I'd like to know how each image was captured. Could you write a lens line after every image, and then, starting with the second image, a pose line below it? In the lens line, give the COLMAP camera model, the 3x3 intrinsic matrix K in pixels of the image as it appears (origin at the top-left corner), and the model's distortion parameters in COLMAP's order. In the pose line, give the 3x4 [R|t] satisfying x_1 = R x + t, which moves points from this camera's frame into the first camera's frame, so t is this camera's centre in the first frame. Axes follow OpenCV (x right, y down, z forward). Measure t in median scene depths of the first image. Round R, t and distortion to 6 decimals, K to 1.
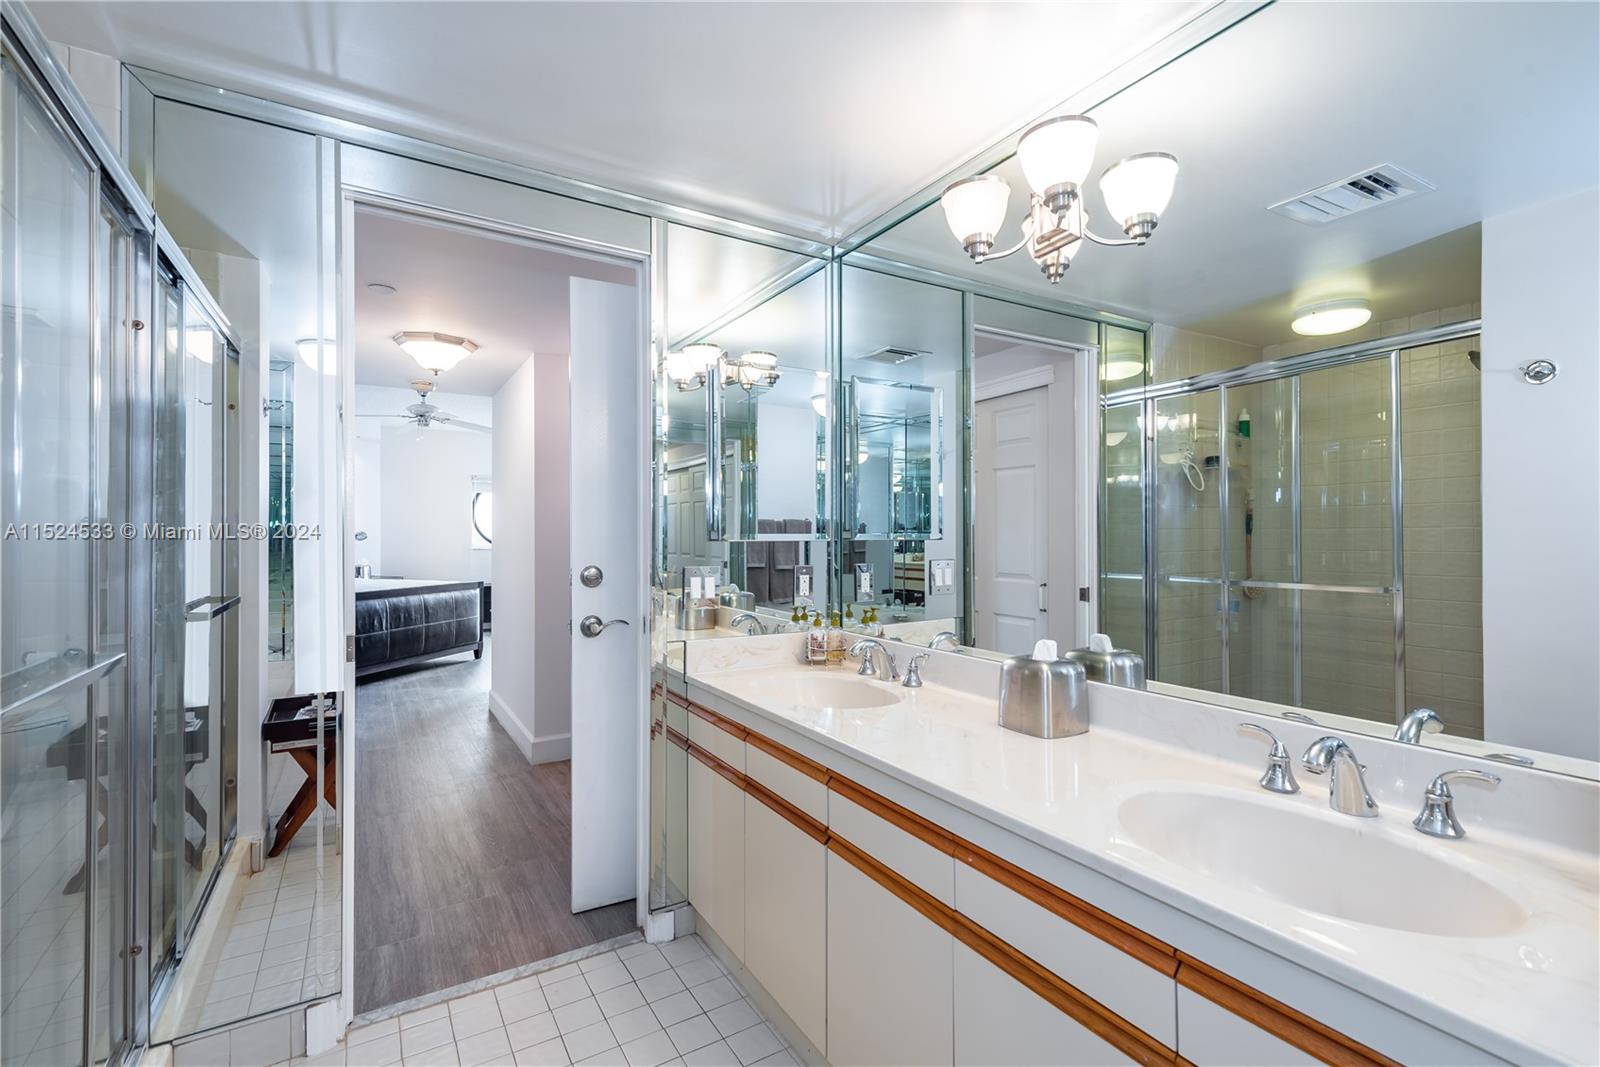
lens RADIAL K [[702.9, 0, 801.3], [0, 702.9, 529.4], [0, 0, 1]] dist [0.002928, -0.003541]
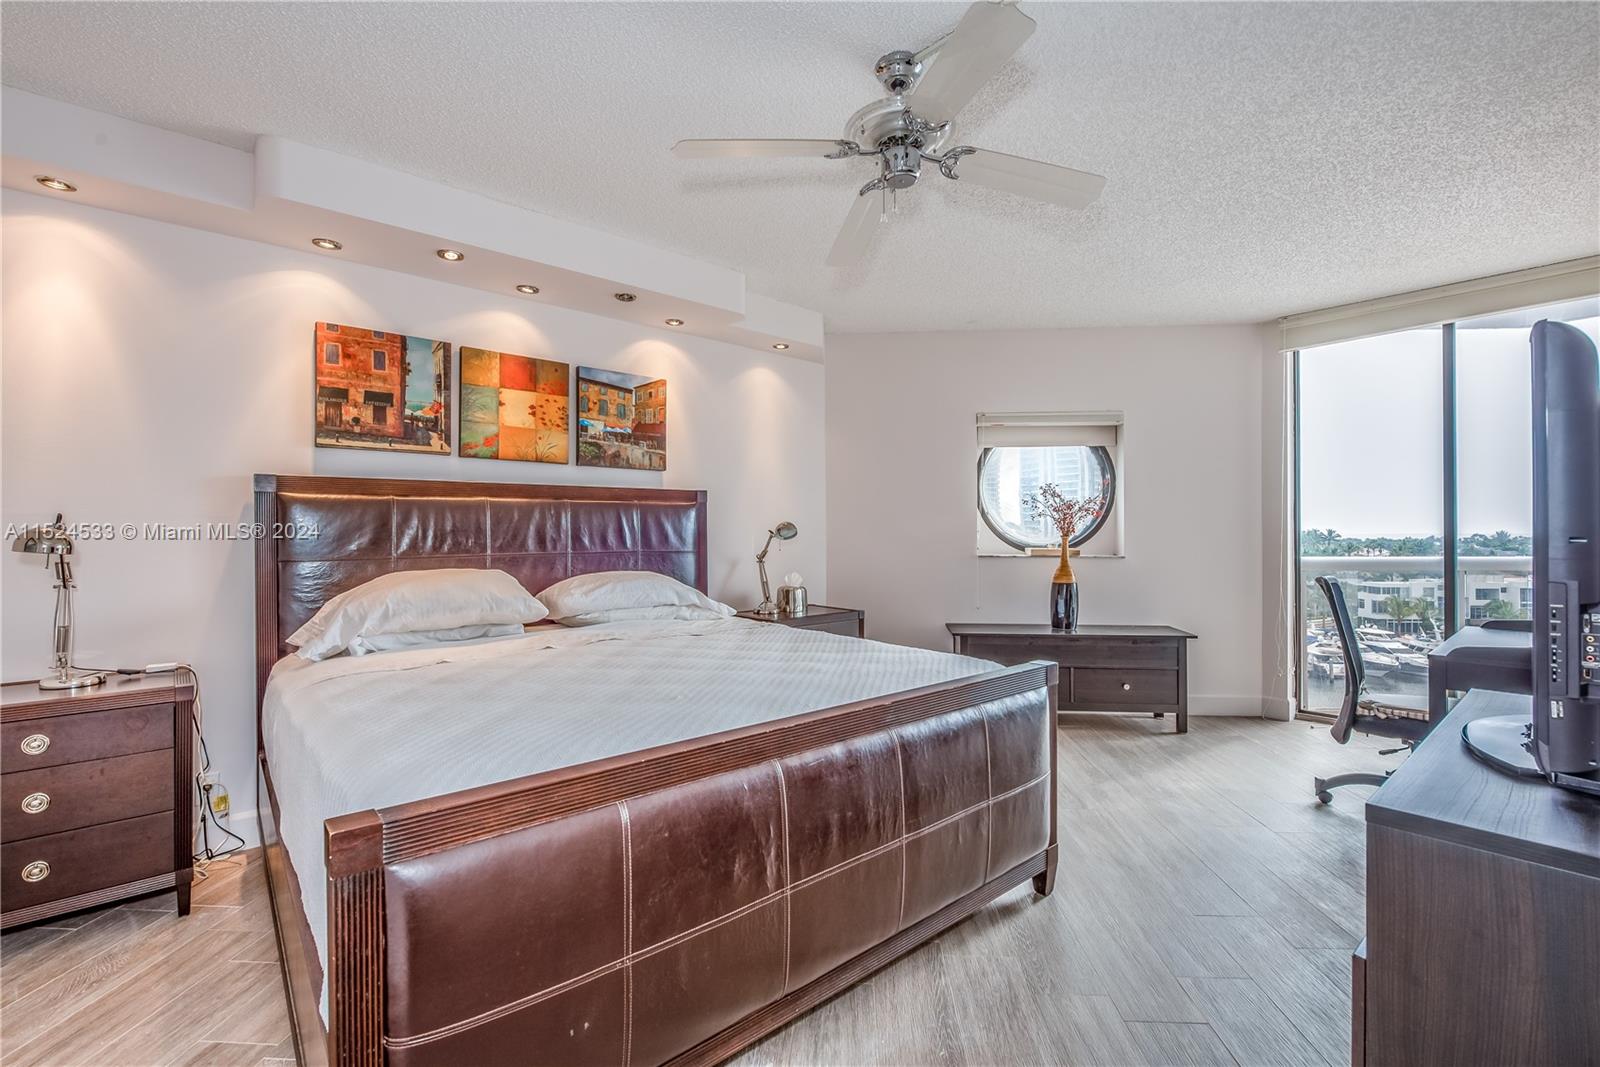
lens RADIAL K [[728.8, 0, 809.8], [0, 728.8, 534.8], [0, 0, 1]] dist [-0.009632, -0.000878]
pose [[0.828559, 0.002892, -0.559894, -0.382657], [-0.001034, 0.999993, 0.003635, 0.013494], [0.559901, -0.002433, 0.828556, 0.697160]]
